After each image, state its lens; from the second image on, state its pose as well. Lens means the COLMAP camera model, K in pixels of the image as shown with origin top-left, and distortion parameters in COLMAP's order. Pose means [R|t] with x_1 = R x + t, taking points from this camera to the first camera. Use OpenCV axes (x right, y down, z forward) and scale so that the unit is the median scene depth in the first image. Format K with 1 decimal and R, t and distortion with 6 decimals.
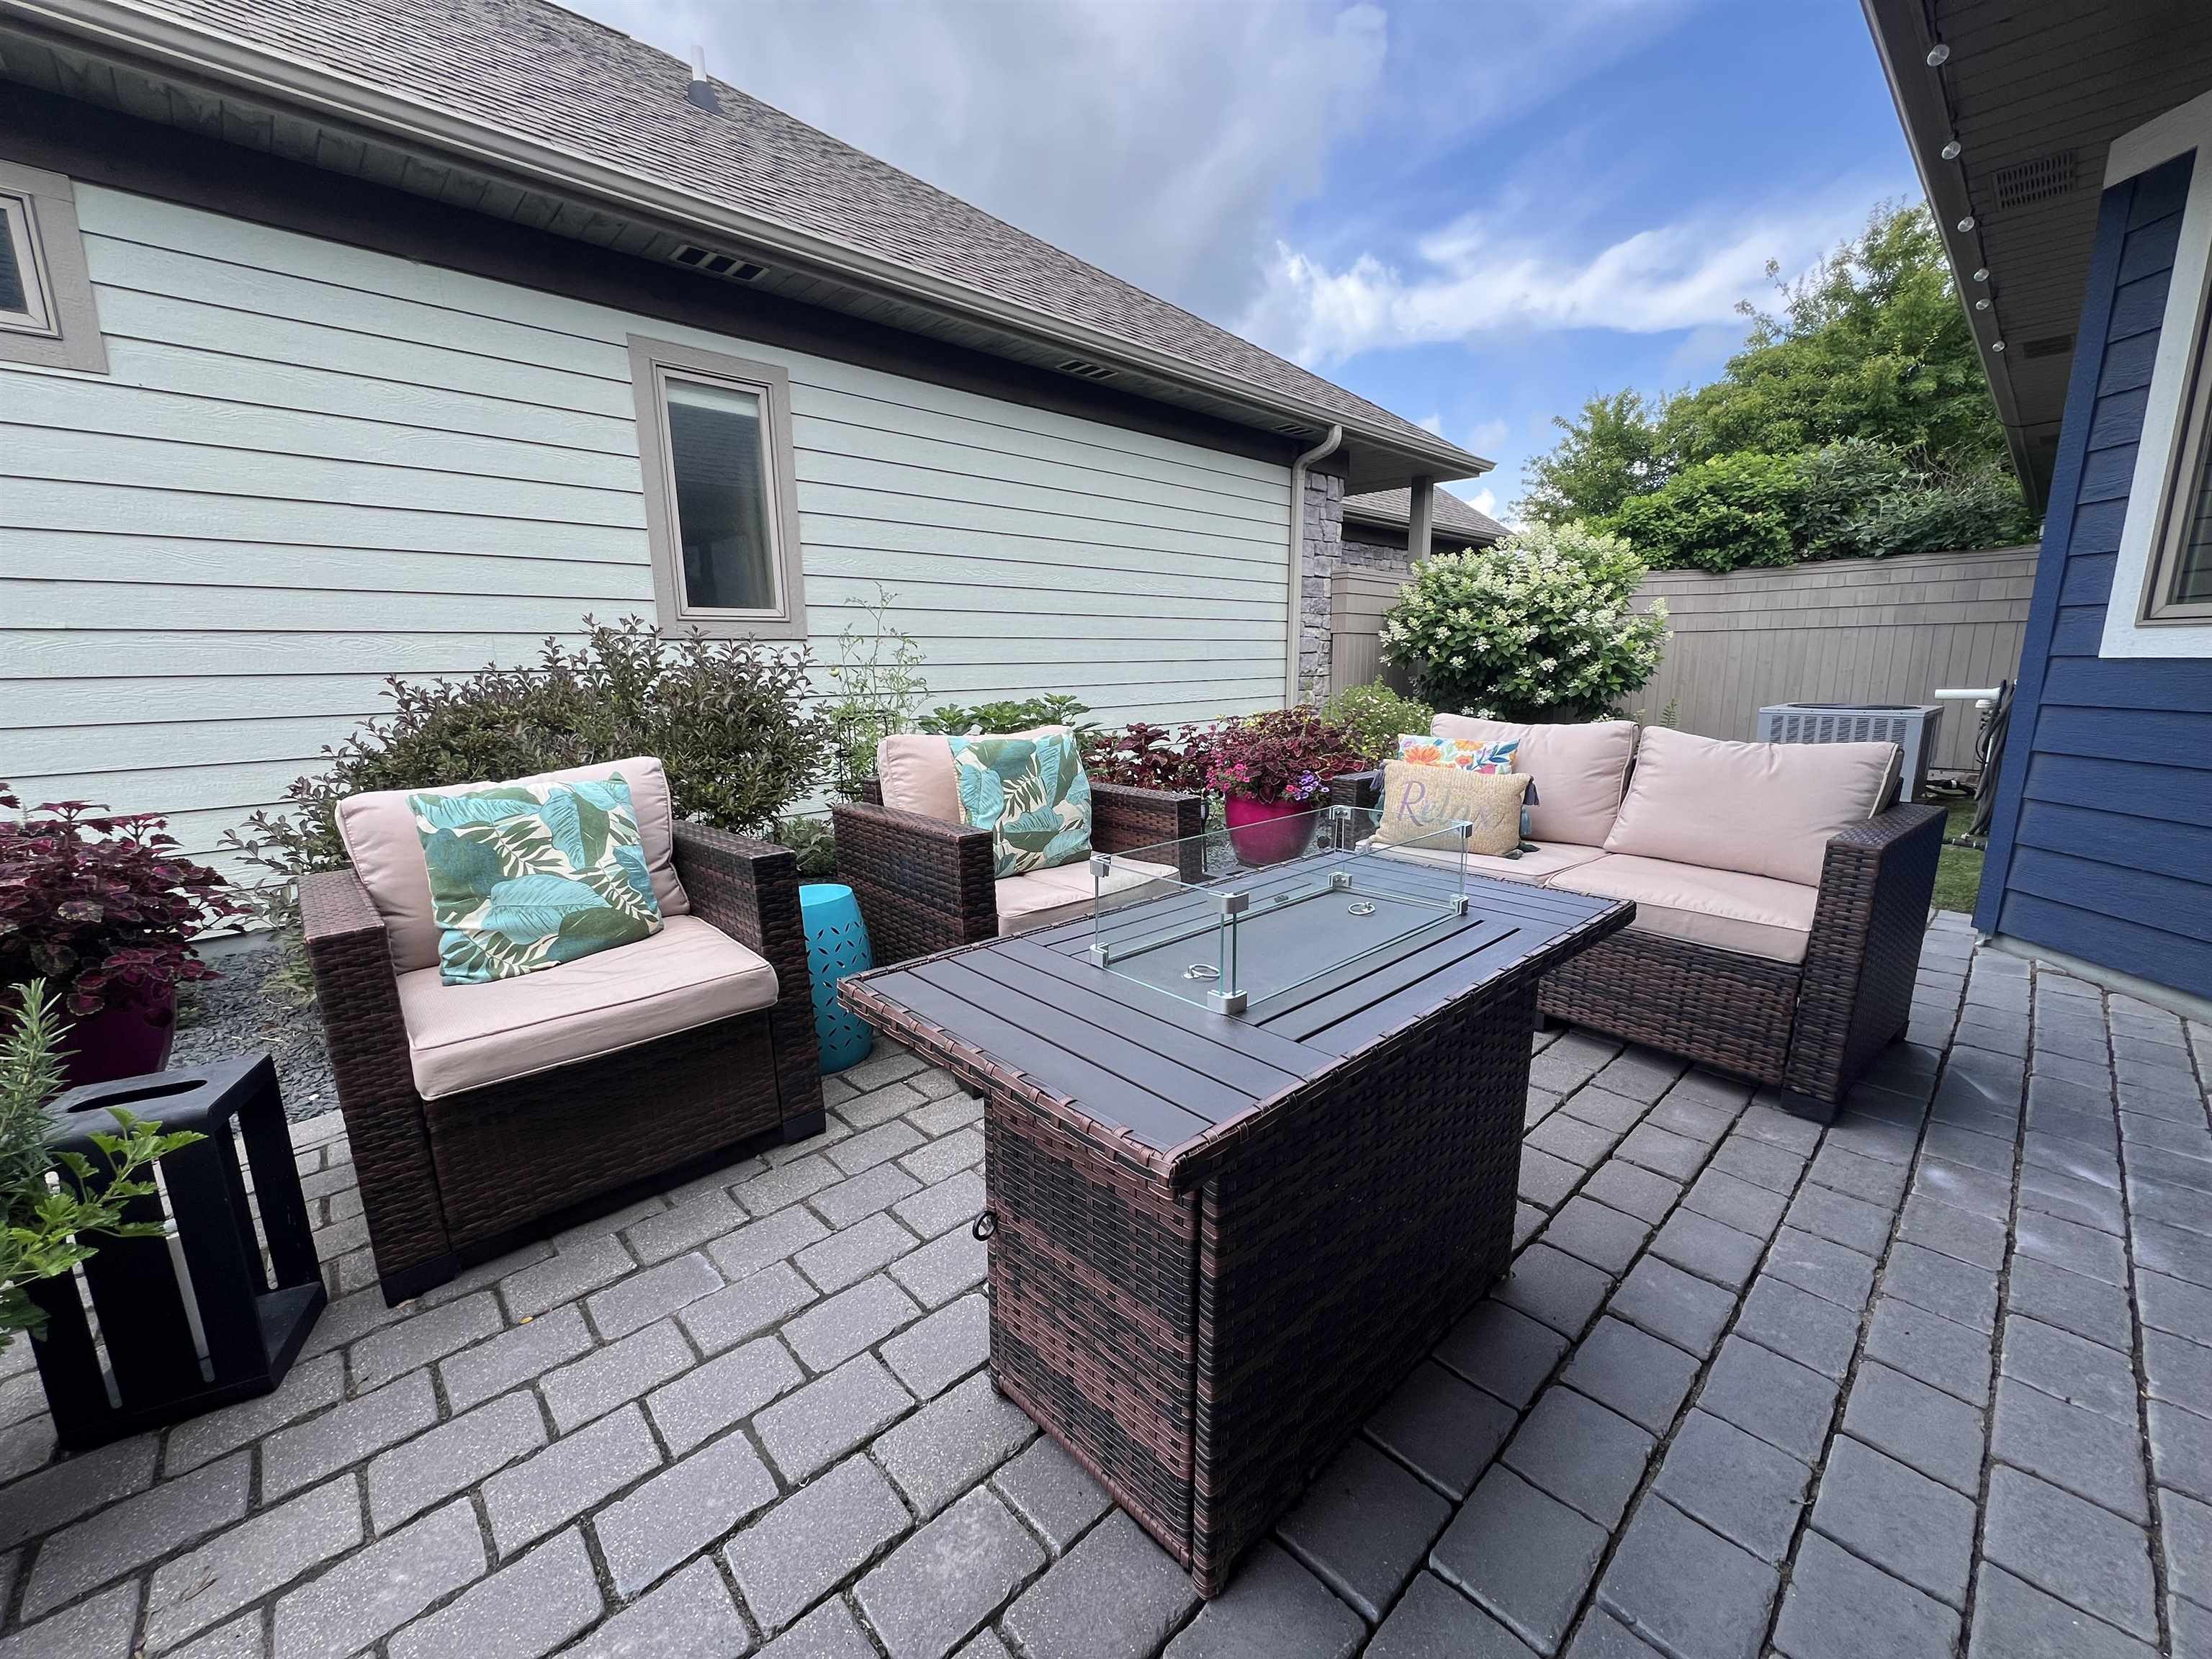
lens RADIAL K [[883.9, 0, 1108.7], [0, 883.9, 829.8], [0, 0, 1]] dist [-0.002070, 0.000301]
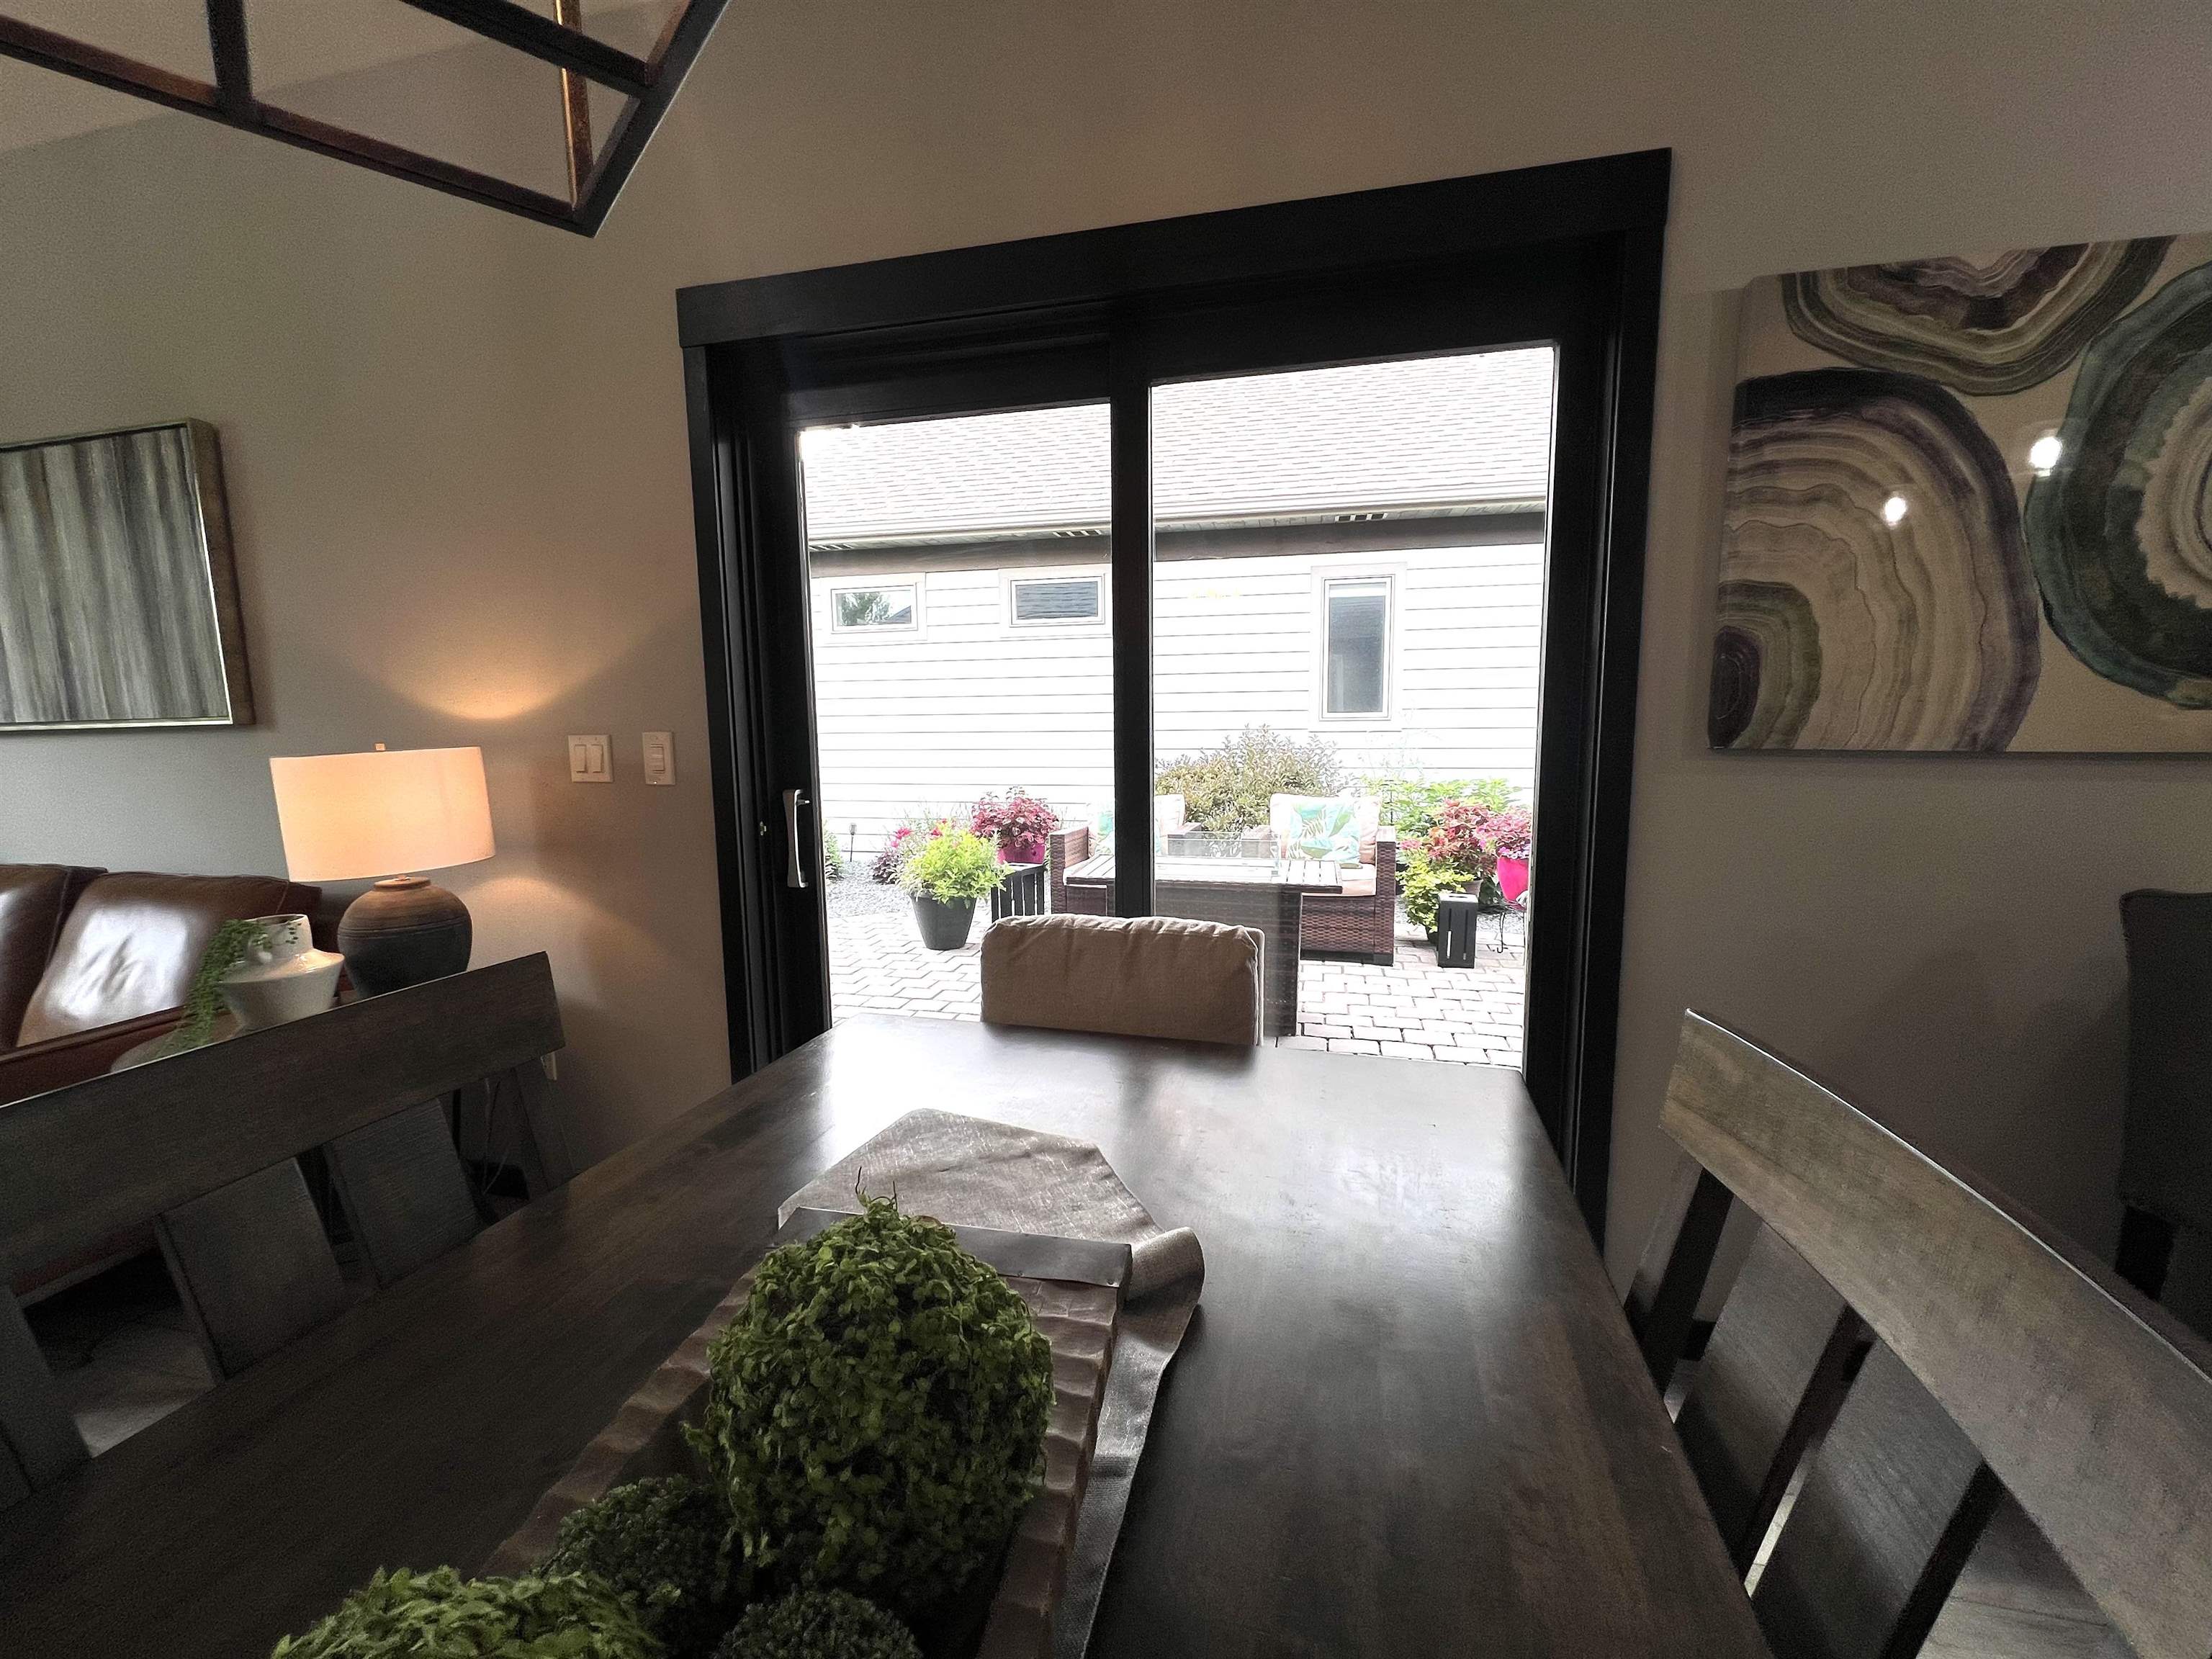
lens RADIAL K [[883.9, 0, 1108.7], [0, 883.9, 829.8], [0, 0, 1]] dist [-0.002070, 0.000301]
pose [[0.550168, 0.108436, -0.827984, 0.437197], [-0.156700, 0.987325, 0.025181, -0.005131], [0.820220, 0.115891, 0.560186, -0.166903]]
